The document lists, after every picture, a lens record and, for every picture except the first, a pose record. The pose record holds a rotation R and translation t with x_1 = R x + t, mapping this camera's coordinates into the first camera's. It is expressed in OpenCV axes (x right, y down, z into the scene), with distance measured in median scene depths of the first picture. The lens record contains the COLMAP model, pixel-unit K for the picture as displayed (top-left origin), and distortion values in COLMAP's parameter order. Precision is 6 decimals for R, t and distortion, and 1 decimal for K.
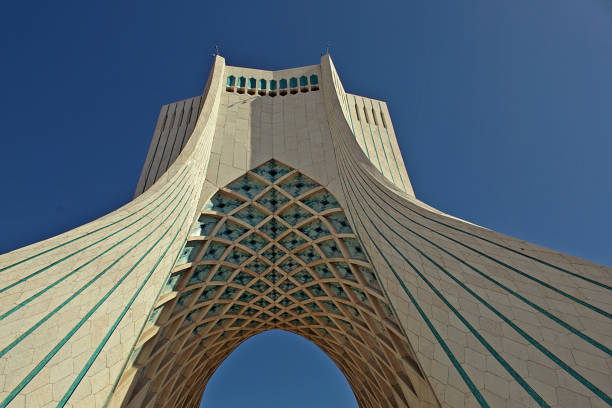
lens RADIAL K [[507.0, 0, 306.0], [0, 507.0, 204.0], [0, 0, 1]] dist [-0.148629, 0.003216]
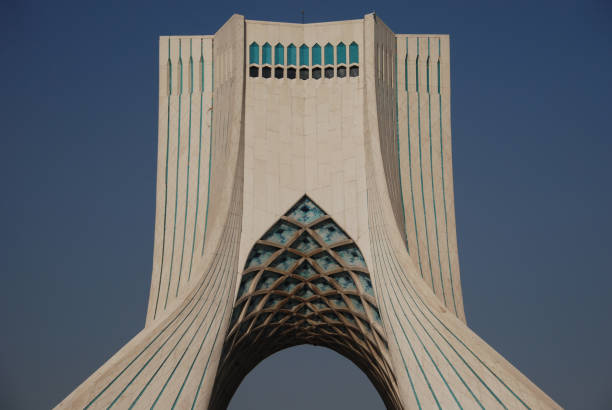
lens RADIAL K [[1831.0, 0, 306.0], [0, 1831.0, 205.0], [0, 0, 1]] dist [0.452276, -0.036216]
pose [[0.999091, 0.035645, -0.023366, 0.022310], [-0.016960, 0.835452, 0.549301, -2.244515], [0.039102, -0.548406, 0.835298, -2.206245]]
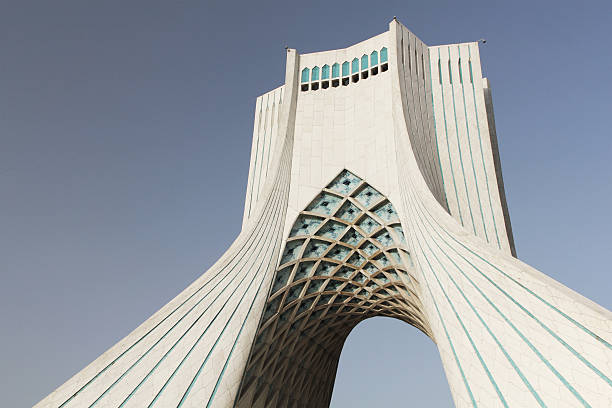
lens RADIAL K [[671.2, 0, 305.6], [0, 671.2, 193.8], [0, 0, 1]] dist [-0.001451, 0.001326]
pose [[0.906573, -0.142281, -0.397344, 0.467566], [0.241538, 0.946950, 0.212004, -0.401620], [0.346100, -0.288171, 0.892845, -0.372000]]
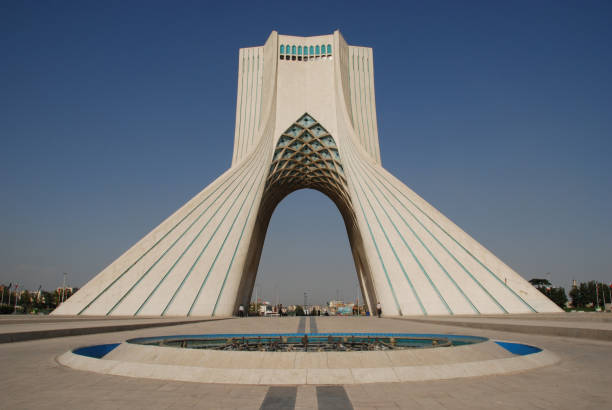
lens RADIAL K [[507.0, 0, 306.0], [0, 507.0, 205.0], [0, 0, 1]] dist [-0.148629, 0.003216]
pose [[0.999034, 0.035878, -0.025375, -0.001370], [-0.016317, 0.839005, 0.543879, -0.973608], [0.040803, -0.542940, 0.838780, -1.006241]]
